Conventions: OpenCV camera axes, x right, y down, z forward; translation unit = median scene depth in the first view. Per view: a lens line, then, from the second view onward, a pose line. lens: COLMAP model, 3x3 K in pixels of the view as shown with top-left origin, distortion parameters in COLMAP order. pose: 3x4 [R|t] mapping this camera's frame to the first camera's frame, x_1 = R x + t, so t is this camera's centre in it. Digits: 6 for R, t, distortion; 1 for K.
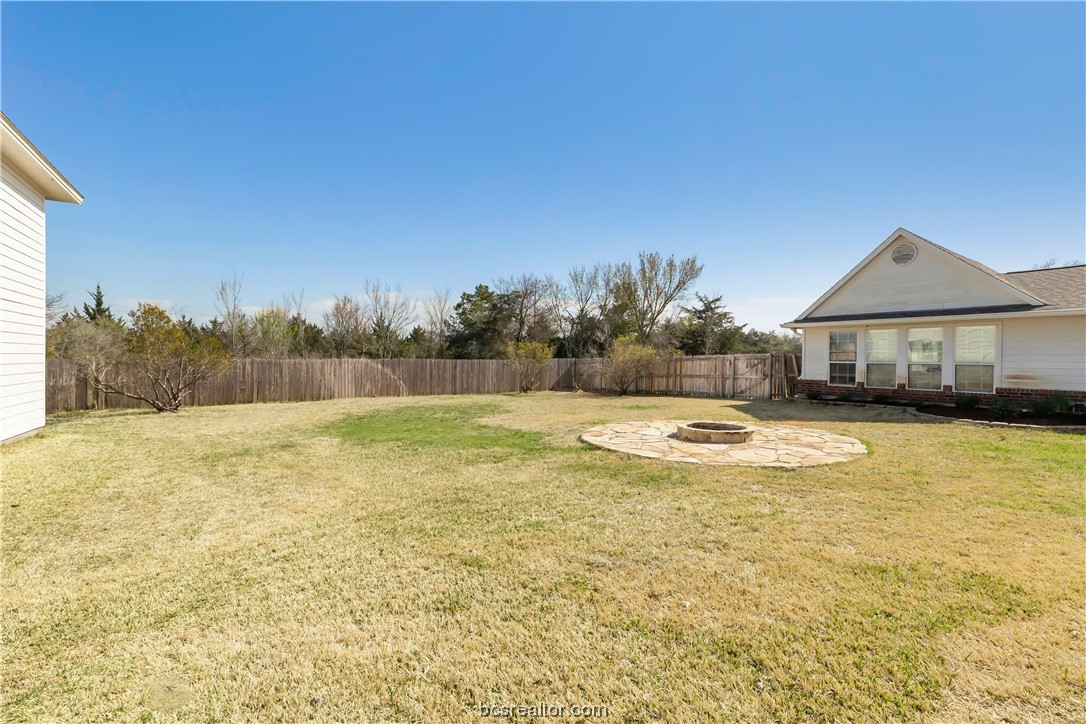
lens RADIAL K [[446.3, 0, 543.0], [0, 446.3, 362.0], [0, 0, 1]] dist [-0.000502, -0.000156]
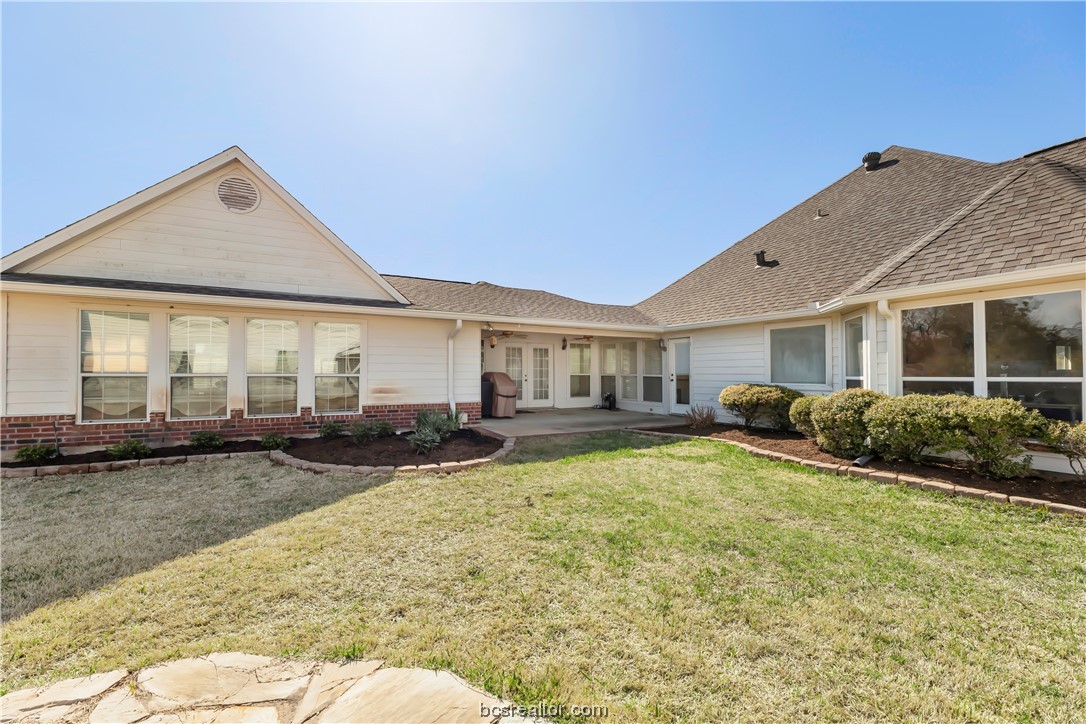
lens RADIAL K [[446.3, 0, 543.0], [0, 446.3, 362.0], [0, 0, 1]] dist [-0.000502, -0.000156]
pose [[0.088488, 0.011665, 0.996009, 0.248039], [0.007300, 0.999897, -0.012359, -0.004465], [-0.996050, 0.008365, 0.088394, 0.542315]]
